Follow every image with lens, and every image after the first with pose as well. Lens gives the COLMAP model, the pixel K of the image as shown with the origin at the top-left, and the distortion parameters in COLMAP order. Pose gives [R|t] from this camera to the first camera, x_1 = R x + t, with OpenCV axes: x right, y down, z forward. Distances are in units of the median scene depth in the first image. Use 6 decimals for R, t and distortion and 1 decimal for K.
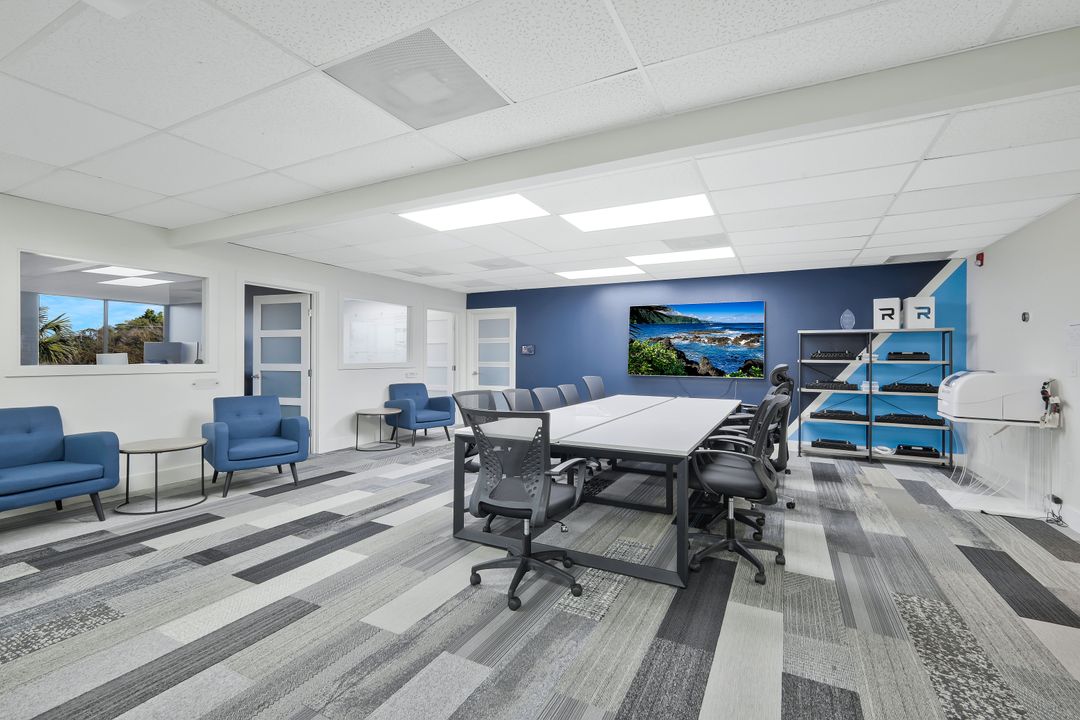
lens RADIAL K [[478.2, 0, 541.8], [0, 478.2, 354.9], [0, 0, 1]] dist [0.007254, -0.000564]
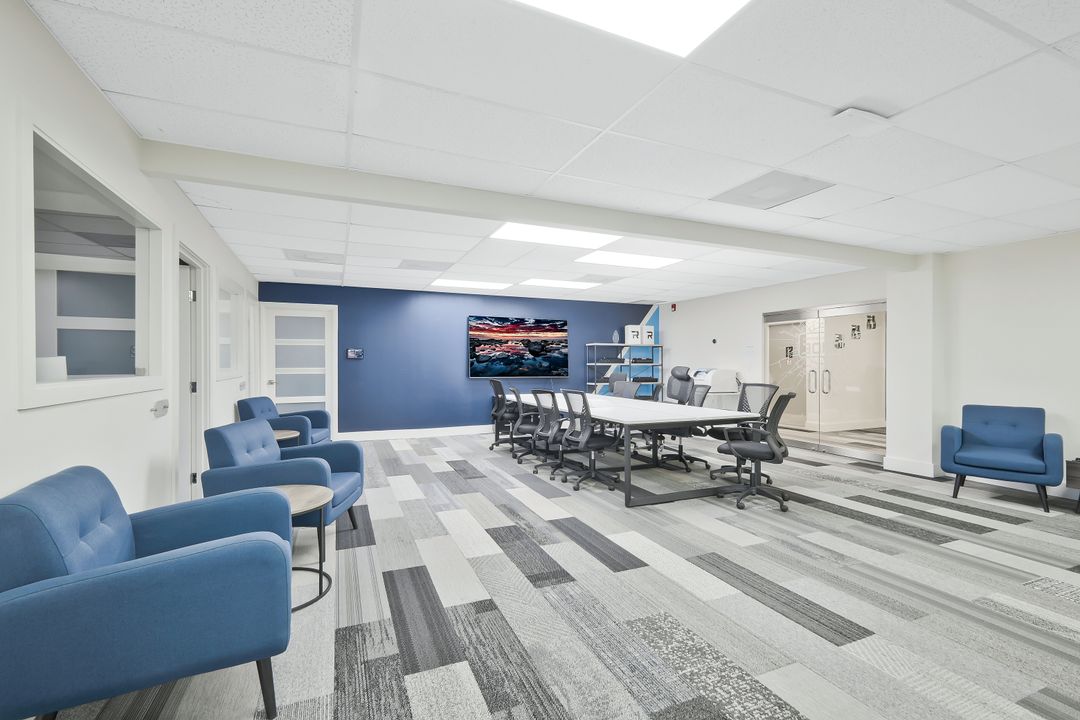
lens RADIAL K [[478.2, 0, 541.8], [0, 478.2, 354.9], [0, 0, 1]] dist [0.007254, -0.000564]
pose [[0.632329, 0.008186, 0.774657, -1.184195], [-0.001287, 0.999954, -0.009516, -0.001408], [-0.774699, 0.005020, 0.632310, 0.355379]]
